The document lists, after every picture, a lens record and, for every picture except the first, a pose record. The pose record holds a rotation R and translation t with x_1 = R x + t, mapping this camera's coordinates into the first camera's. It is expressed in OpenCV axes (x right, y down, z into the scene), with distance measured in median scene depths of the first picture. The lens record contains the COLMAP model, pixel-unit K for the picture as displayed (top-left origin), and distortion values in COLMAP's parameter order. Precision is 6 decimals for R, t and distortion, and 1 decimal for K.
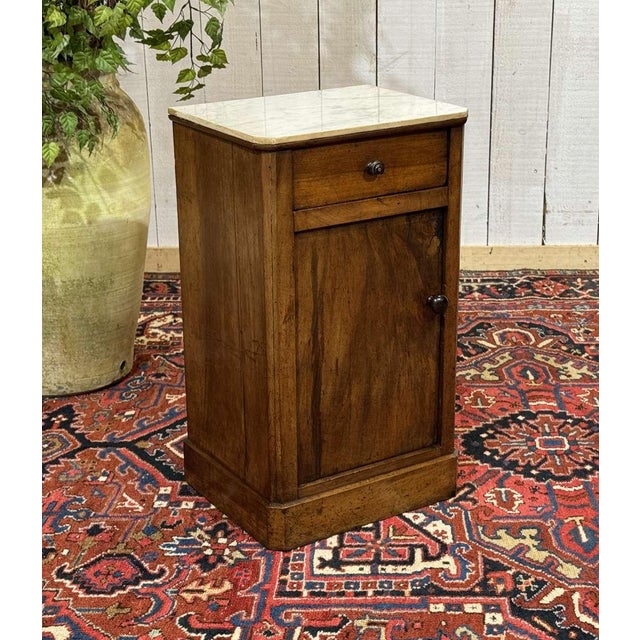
lens RADIAL K [[1178.1, 0, 356.9], [0, 1178.1, 333.3], [0, 0, 1]] dist [0.131848, 0.000000]
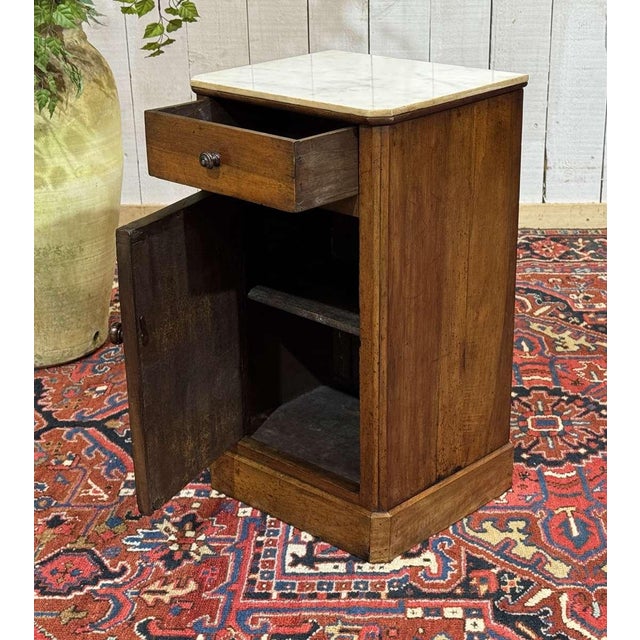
lens RADIAL K [[1178.1, 0, 363.0], [0, 1178.1, 321.3], [0, 0, 1]] dist [0.131848, 0.000000]
pose [[0.999984, 0.000674, -0.005698, 0.027036], [-0.000428, 0.999076, 0.042979, -0.031764], [0.005721, -0.042976, 0.999060, 0.063714]]
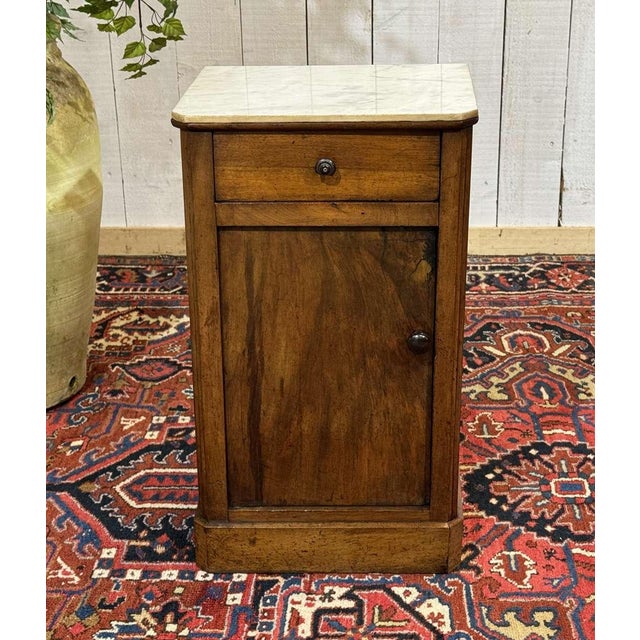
lens RADIAL K [[1178.1, 0, 364.9], [0, 1178.1, 322.8], [0, 0, 1]] dist [0.131848, 0.000000]
pose [[0.999994, 0.003108, -0.001279, 0.020072], [-0.003040, 0.998744, 0.050003, -0.073438], [0.001433, -0.049999, 0.998748, 0.170828]]
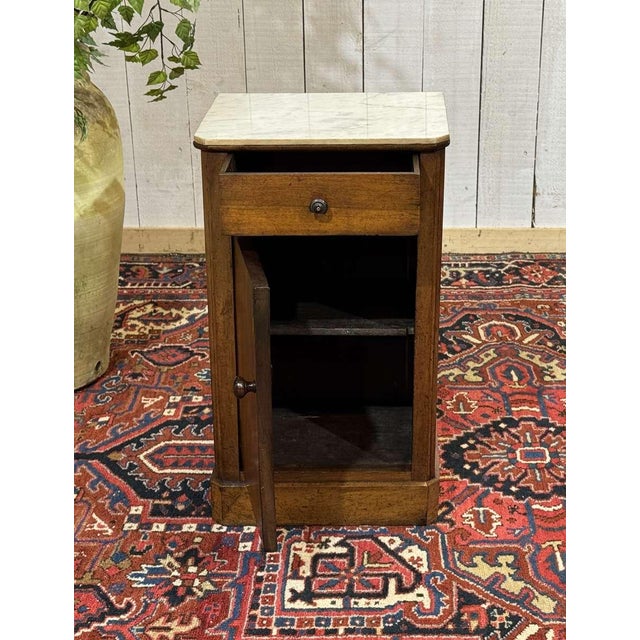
lens RADIAL K [[1178.1, 0, 377.6], [0, 1178.1, 319.4], [0, 0, 1]] dist [0.131848, 0.000000]
pose [[0.999886, 0.002587, 0.014848, 0.022482], [-0.003342, 0.998692, 0.051012, -0.076134], [-0.014696, -0.051056, 0.998588, 0.027136]]
